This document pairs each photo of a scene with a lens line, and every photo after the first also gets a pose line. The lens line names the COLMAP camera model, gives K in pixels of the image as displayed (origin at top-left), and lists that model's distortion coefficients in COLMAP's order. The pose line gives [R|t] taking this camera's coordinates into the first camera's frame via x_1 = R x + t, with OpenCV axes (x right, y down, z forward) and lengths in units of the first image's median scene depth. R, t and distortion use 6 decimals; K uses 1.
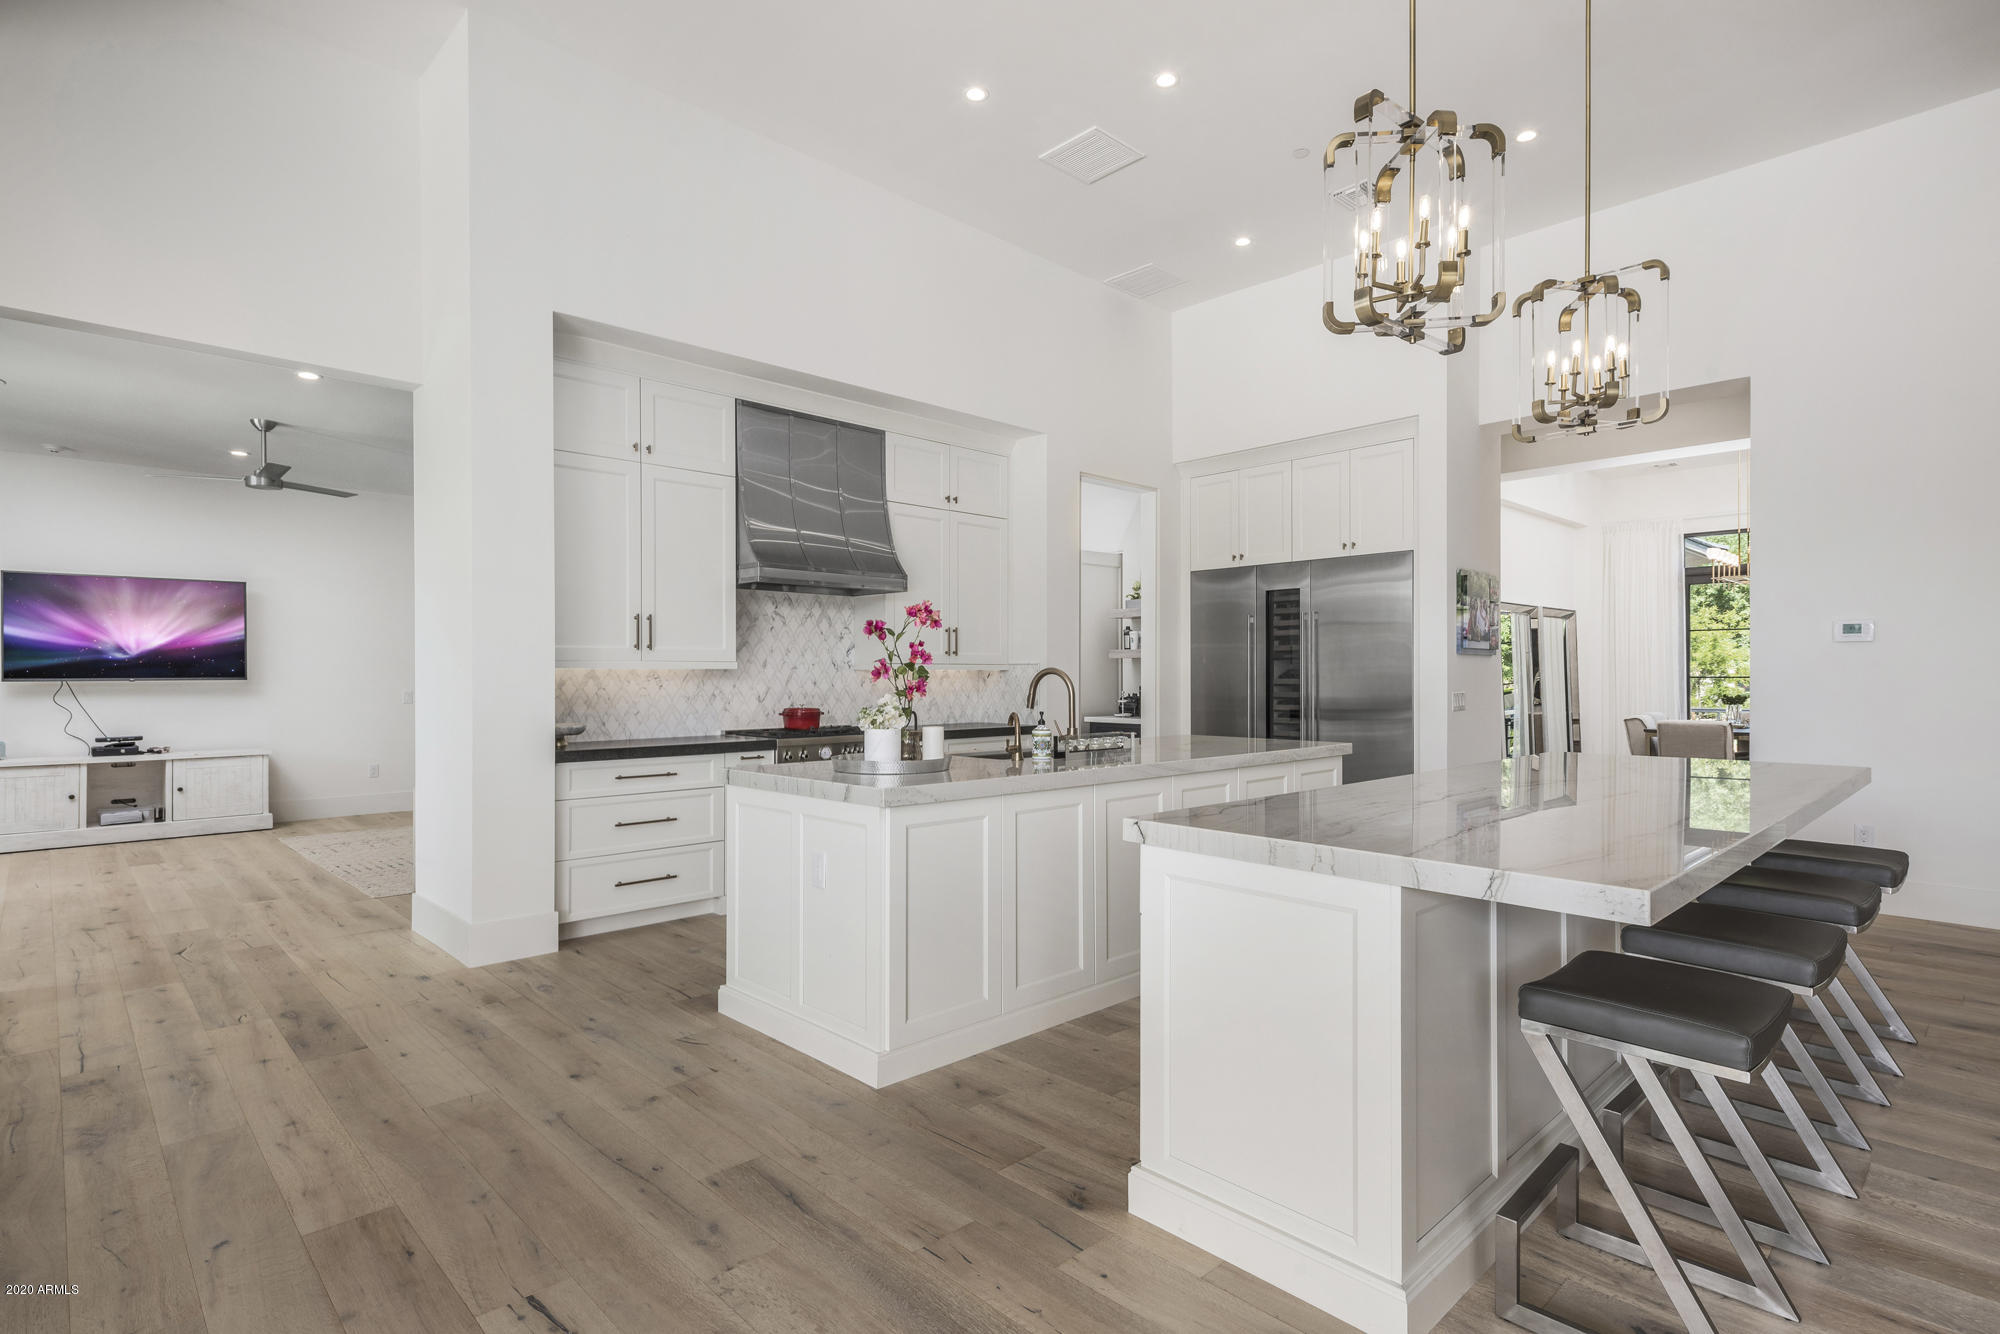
lens RADIAL K [[986.7, 0, 1003.5], [0, 986.7, 670.5], [0, 0, 1]] dist [0.002519, 0.000319]
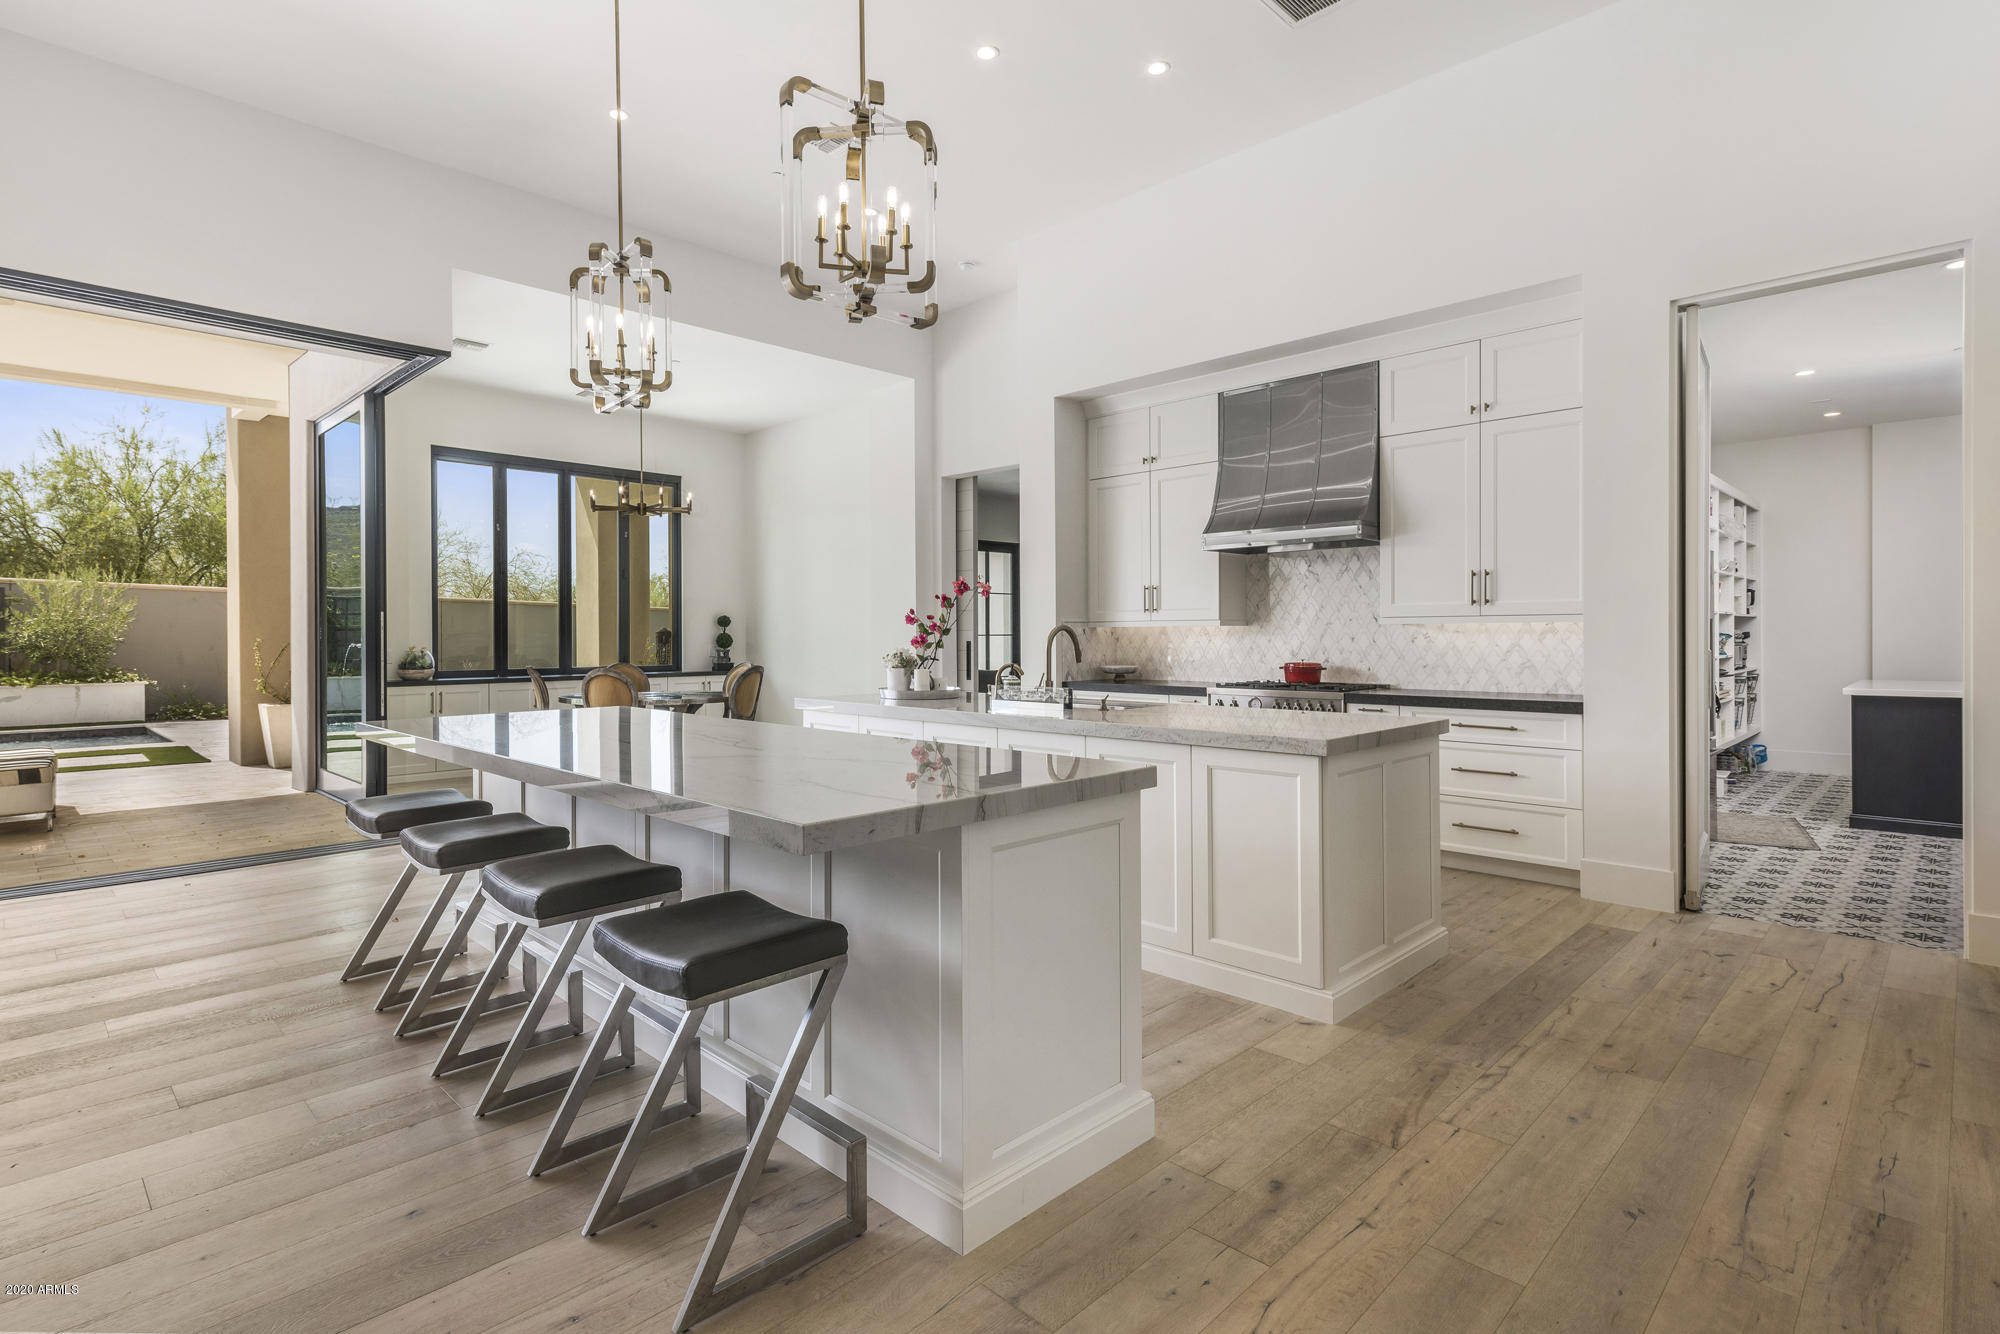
lens RADIAL K [[986.7, 0, 1009.2], [0, 986.7, 648.3], [0, 0, 1]] dist [0.002519, 0.000319]
pose [[0.037411, 0.011745, -0.999231, 0.776622], [0.003873, 0.999922, 0.011898, 0.009239], [0.999292, -0.004315, 0.037362, 0.633262]]
